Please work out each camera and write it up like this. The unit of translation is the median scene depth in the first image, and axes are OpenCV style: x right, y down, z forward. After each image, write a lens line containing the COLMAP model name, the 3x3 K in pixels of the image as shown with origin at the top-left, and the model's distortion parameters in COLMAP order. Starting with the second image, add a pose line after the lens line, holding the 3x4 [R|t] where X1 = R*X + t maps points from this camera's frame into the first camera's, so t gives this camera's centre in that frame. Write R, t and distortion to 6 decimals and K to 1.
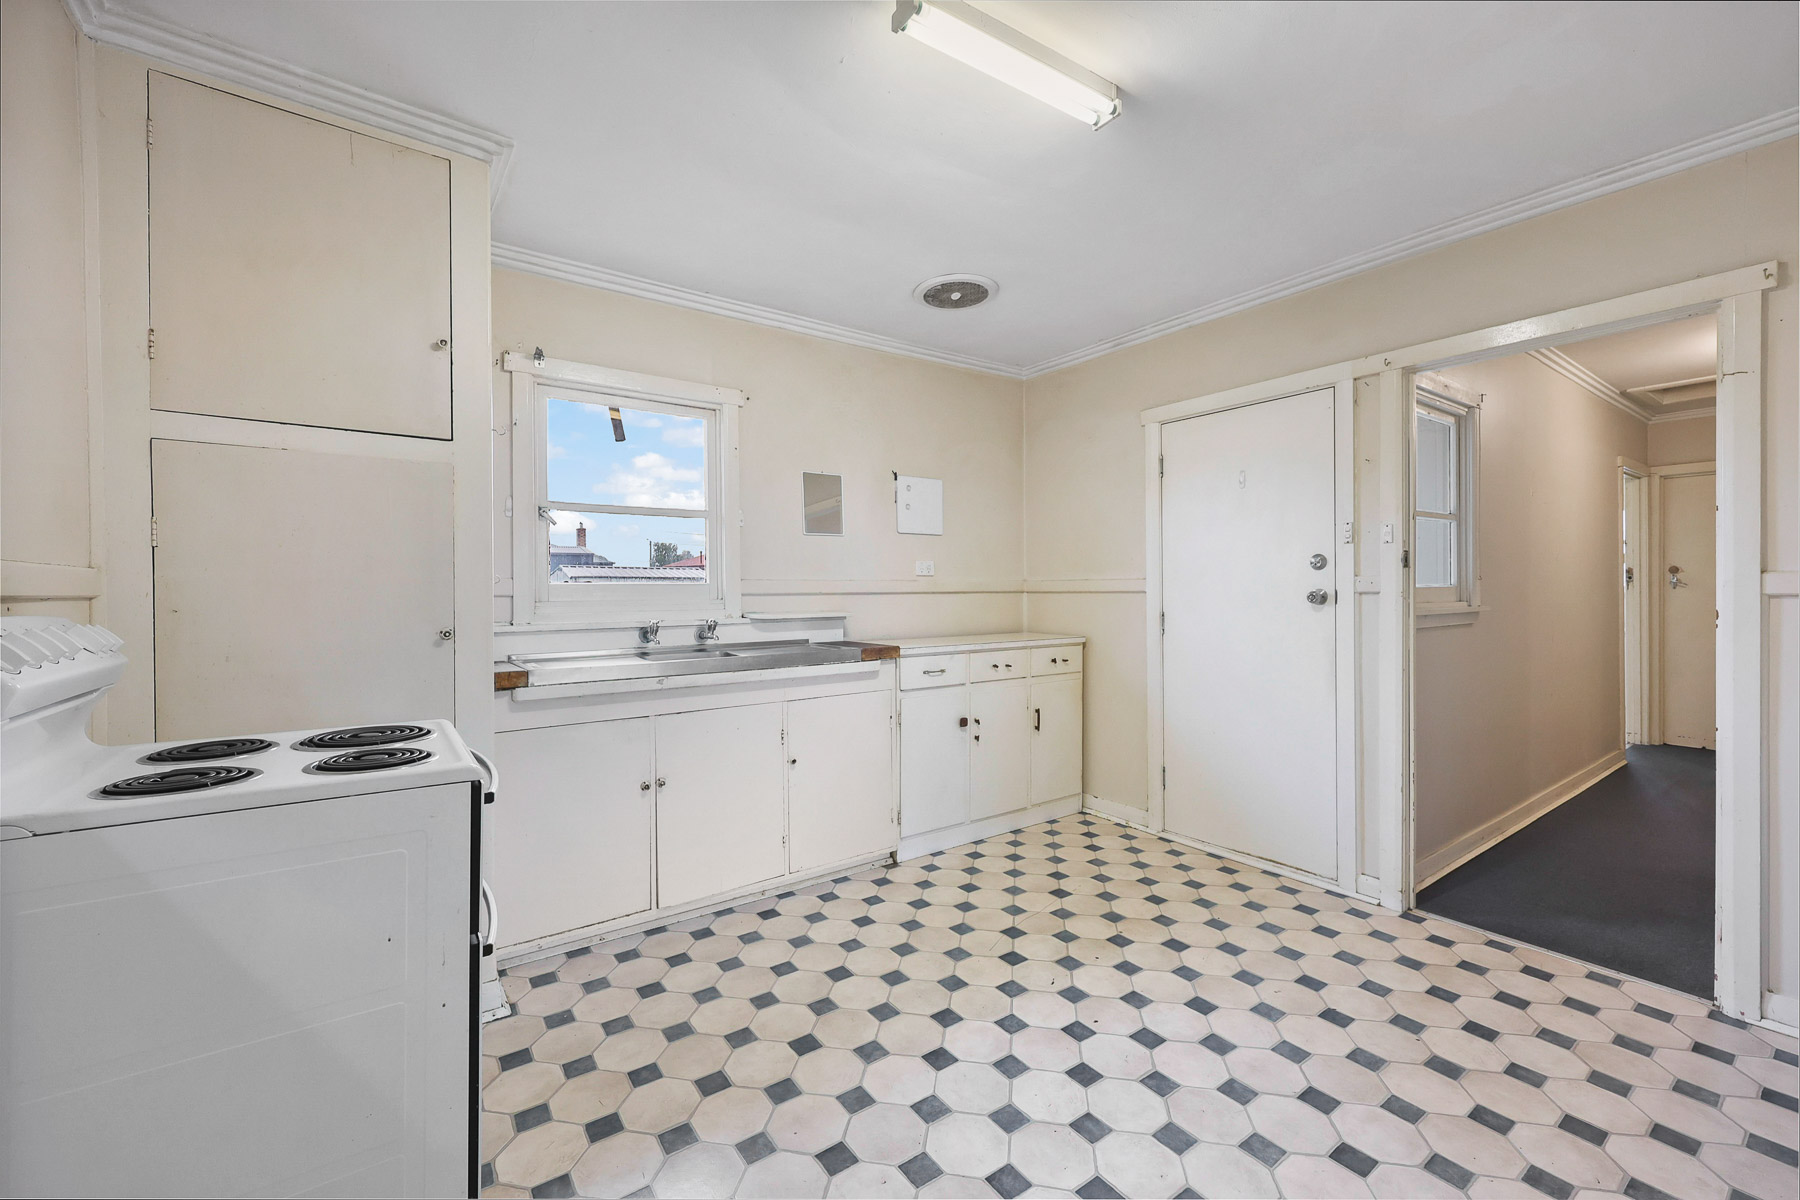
lens RADIAL K [[741.2, 0, 890.6], [0, 741.2, 590.9], [0, 0, 1]] dist [-0.001164, -0.000070]
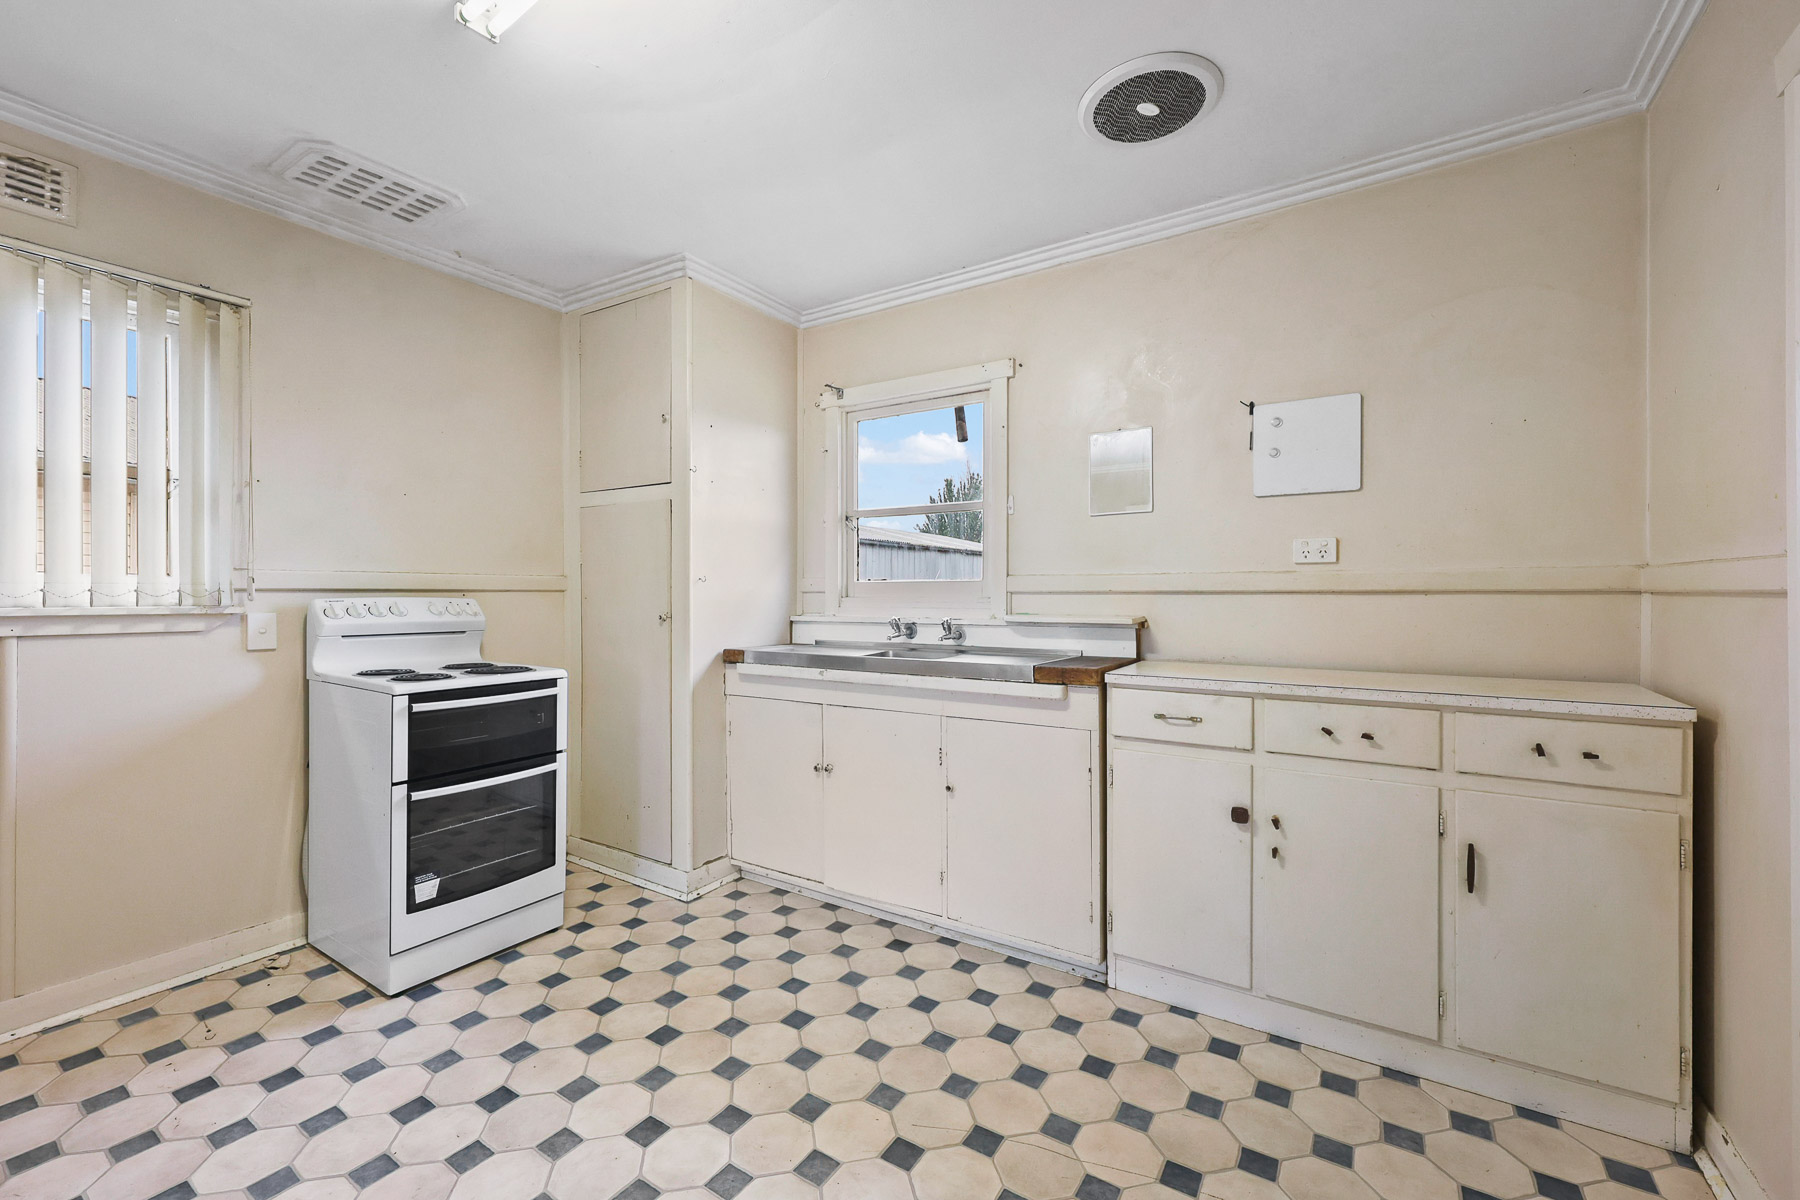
lens RADIAL K [[741.2, 0, 890.6], [0, 741.2, 590.9], [0, 0, 1]] dist [-0.001164, -0.000070]
pose [[0.353224, 0.004356, -0.935529, 0.639558], [-0.002137, 0.999990, 0.003849, -0.000413], [0.935536, 0.000639, 0.353230, 0.633193]]
